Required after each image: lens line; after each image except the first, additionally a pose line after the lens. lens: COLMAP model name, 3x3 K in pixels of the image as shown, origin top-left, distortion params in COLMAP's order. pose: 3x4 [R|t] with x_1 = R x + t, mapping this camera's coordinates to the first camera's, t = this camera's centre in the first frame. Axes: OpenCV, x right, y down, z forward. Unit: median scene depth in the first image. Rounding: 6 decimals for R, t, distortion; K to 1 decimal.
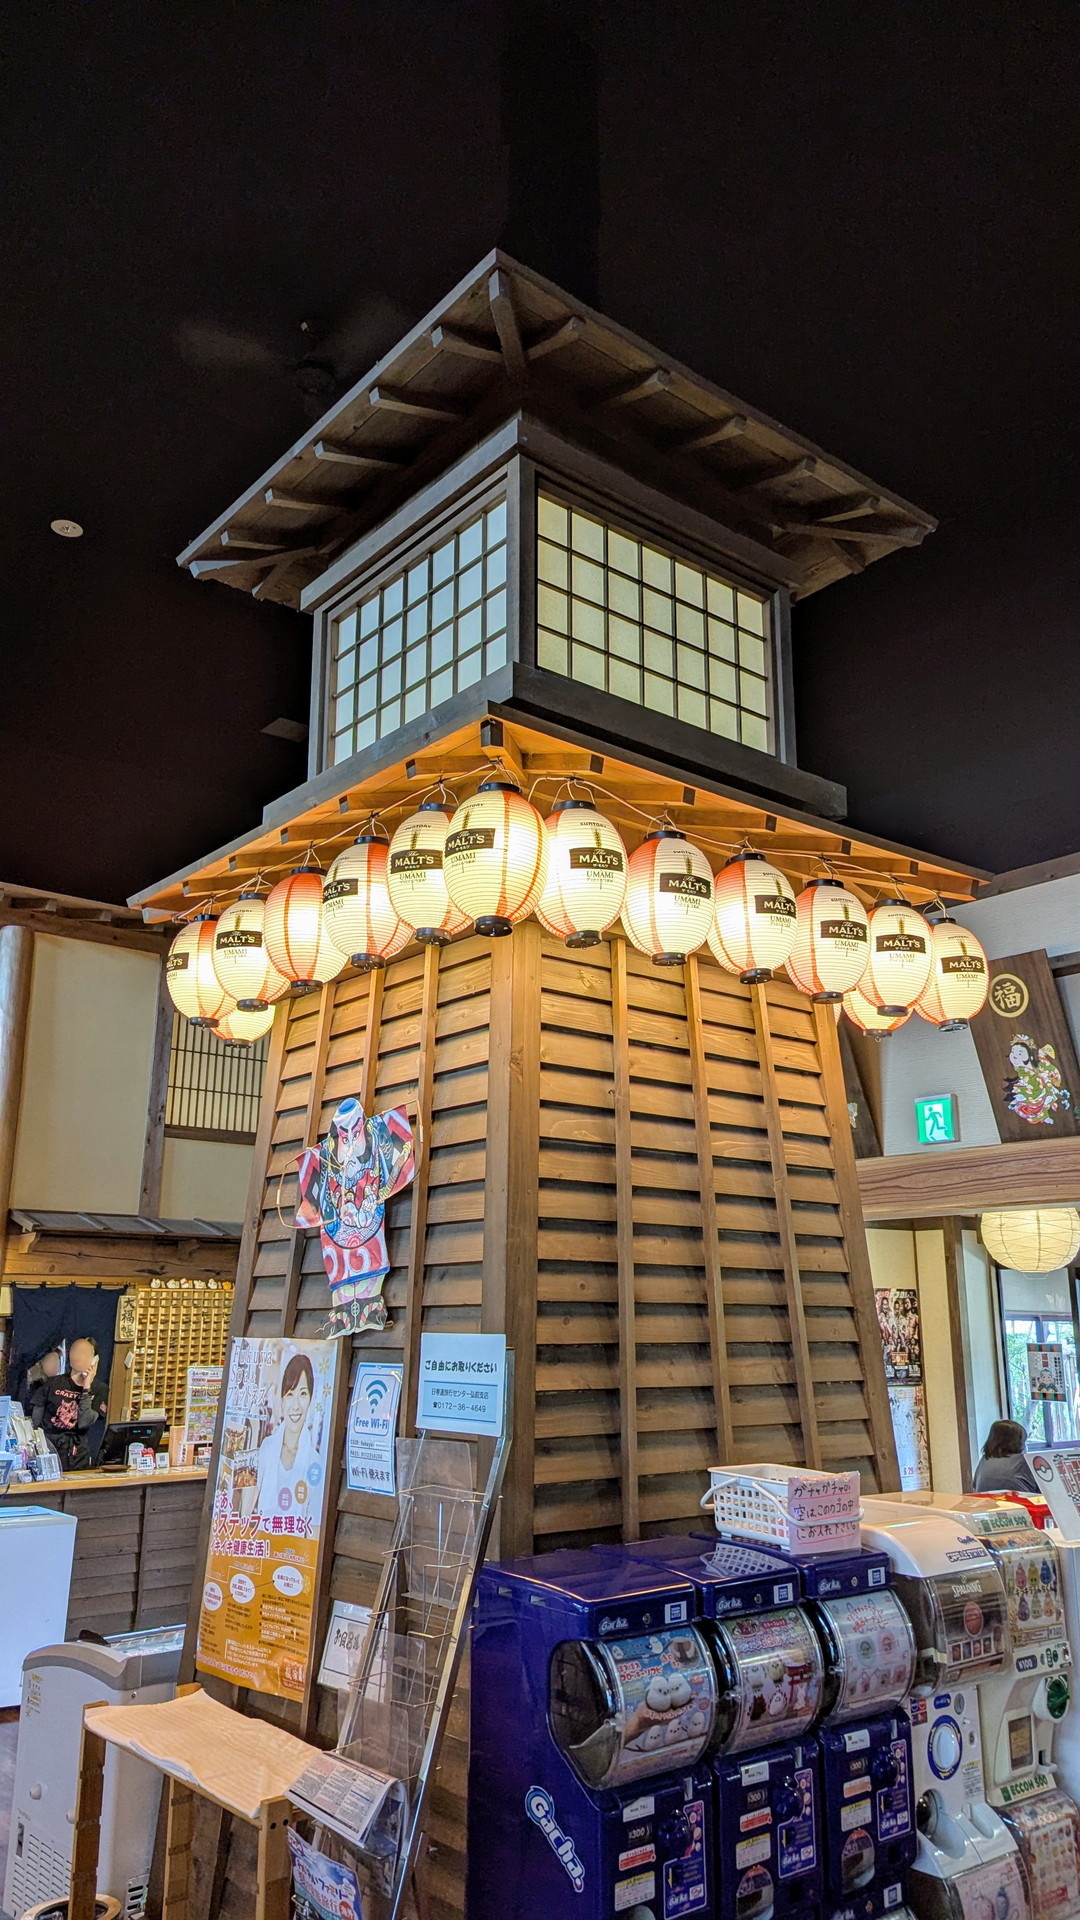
lens RADIAL K [[1354.2, 0, 540.0], [0, 1354.2, 960.0], [0, 0, 1]] dist [0.035834, -0.003834]
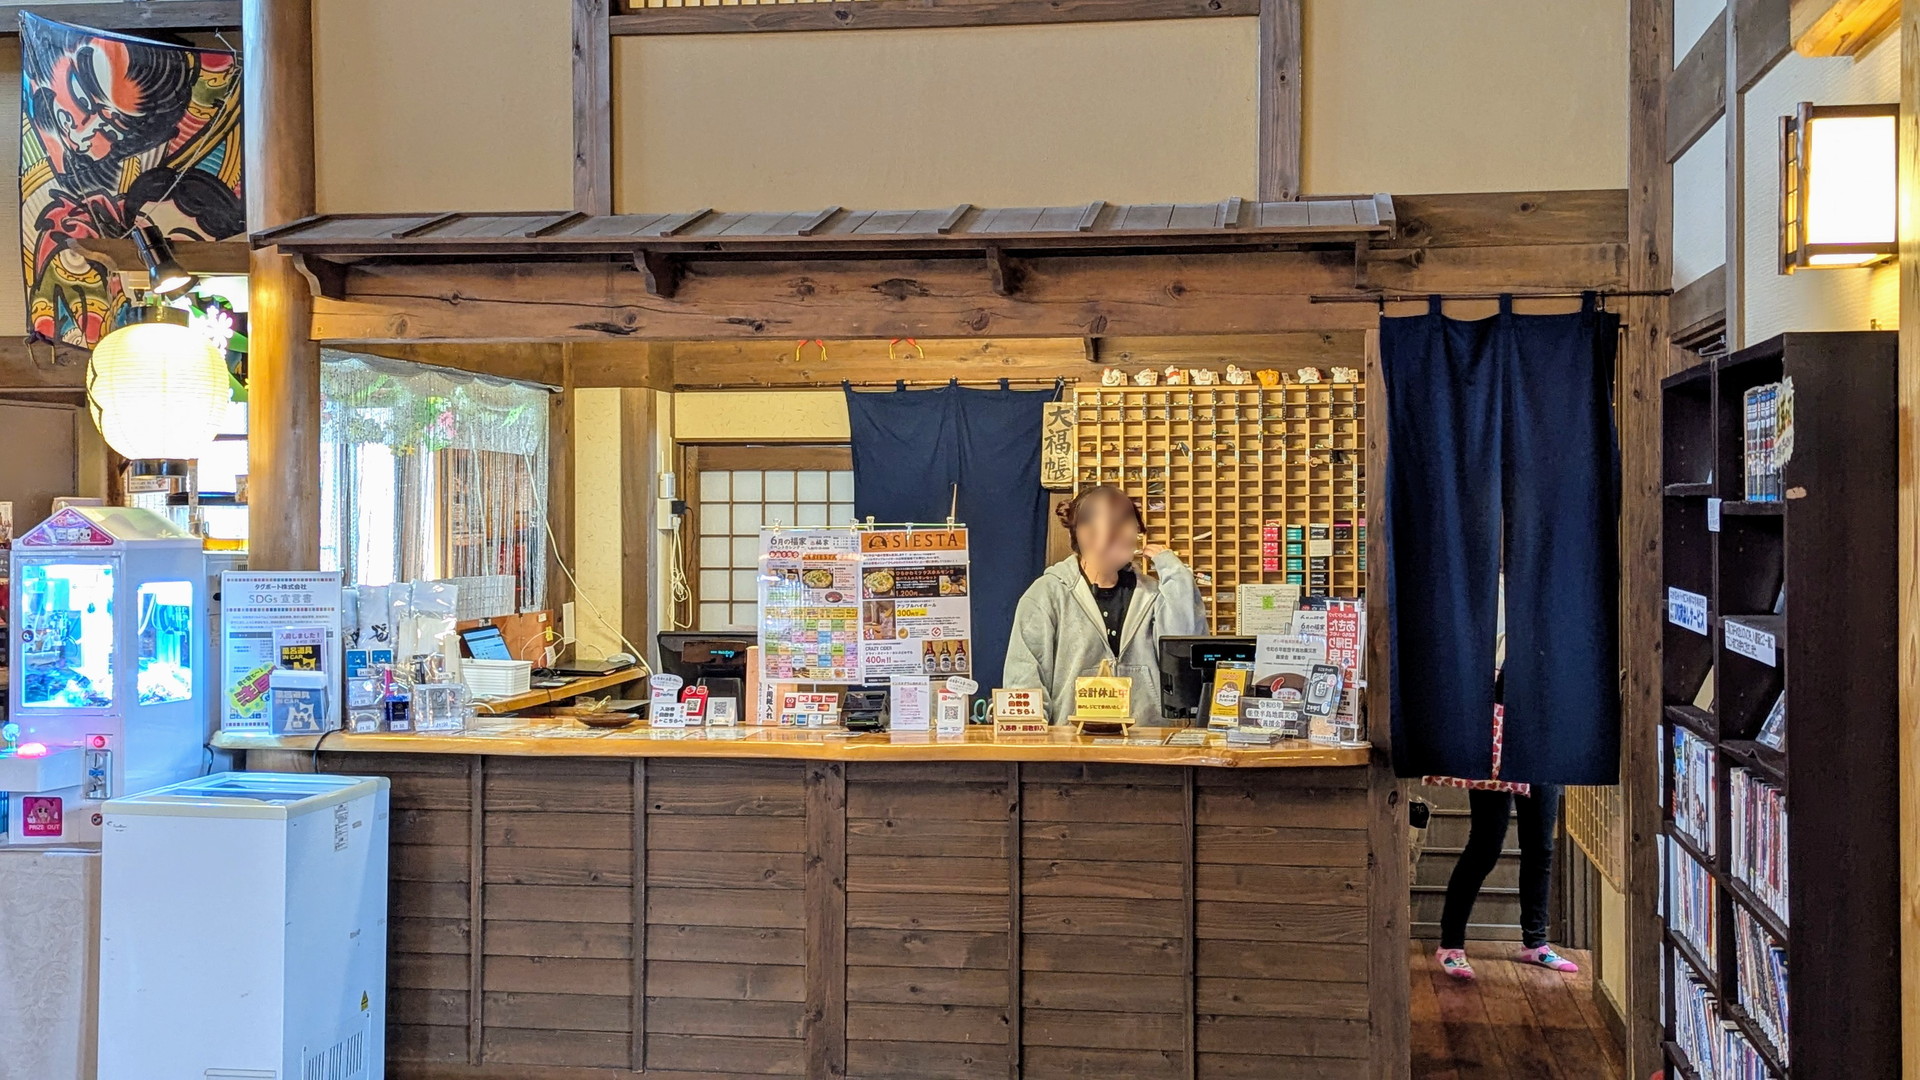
lens RADIAL K [[2058.9, 0, 1059.7], [0, 2058.9, 533.3], [0, 0, 1]] dist [0.071573, -0.048136]
pose [[0.682566, 0.008433, -0.730775, 0.261685], [0.190658, 0.963252, 0.189196, 0.151425], [0.705516, -0.268467, 0.655875, 0.493711]]
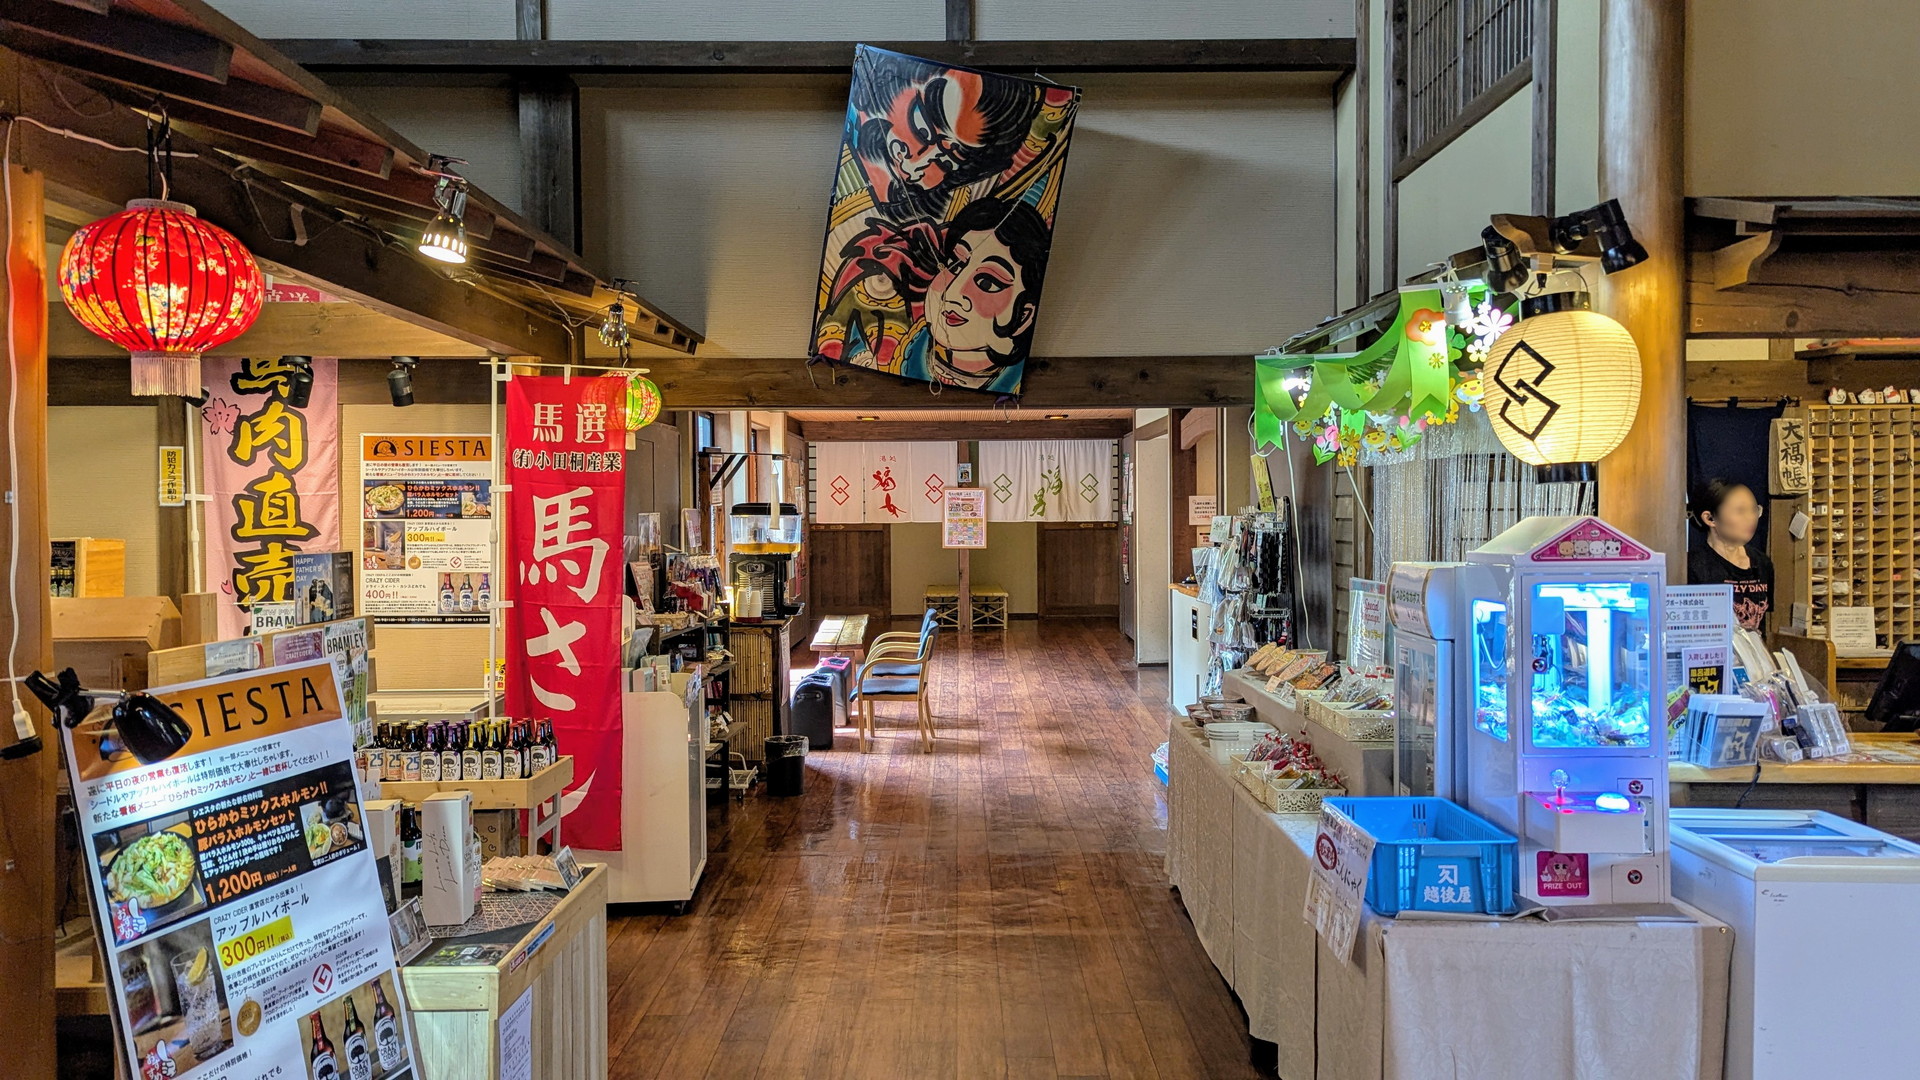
lens RADIAL K [[1354.2, 0, 995.9], [0, 1354.2, 535.9], [0, 0, 1]] dist [0.035834, -0.003834]
pose [[0.790476, 0.003405, -0.612484, -0.216498], [0.167301, 0.960757, 0.221262, 0.112699], [0.589202, -0.277371, 0.758885, 0.358750]]
